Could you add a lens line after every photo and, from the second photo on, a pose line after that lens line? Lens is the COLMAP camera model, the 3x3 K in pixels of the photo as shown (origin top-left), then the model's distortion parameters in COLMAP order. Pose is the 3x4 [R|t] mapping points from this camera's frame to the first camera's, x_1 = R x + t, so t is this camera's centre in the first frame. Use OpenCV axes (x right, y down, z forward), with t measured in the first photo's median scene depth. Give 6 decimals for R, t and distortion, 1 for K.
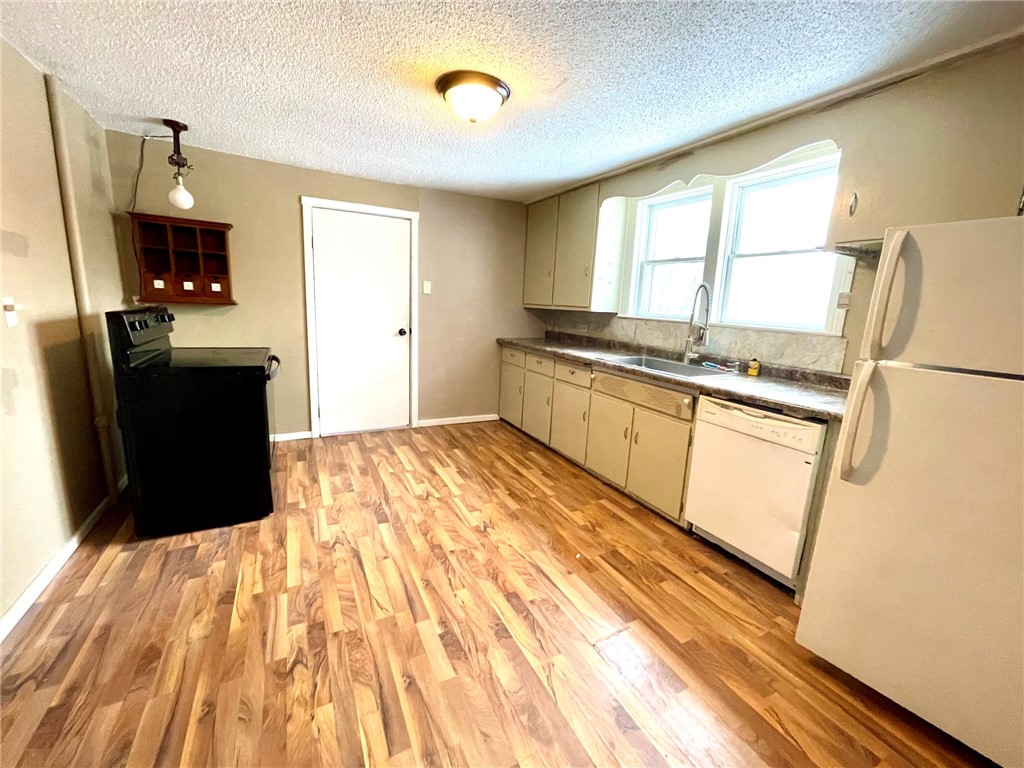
lens RADIAL K [[415.1, 0, 512.0], [0, 415.1, 384.0], [0, 0, 1]] dist [-0.001653, -0.000212]
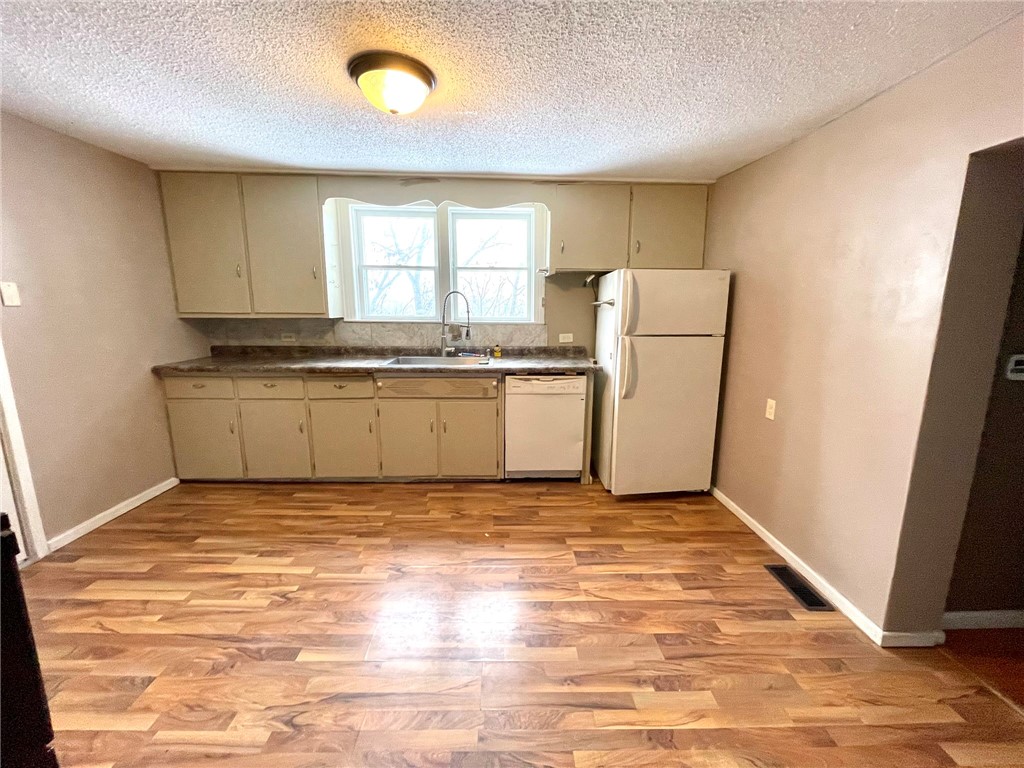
lens RADIAL K [[415.1, 0, 512.0], [0, 415.1, 384.0], [0, 0, 1]] dist [-0.001653, -0.000212]
pose [[0.435684, -0.209218, 0.875447, -0.556728], [0.188089, 0.972301, 0.138758, -0.102003], [-0.880228, 0.104207, 0.462968, 0.286950]]
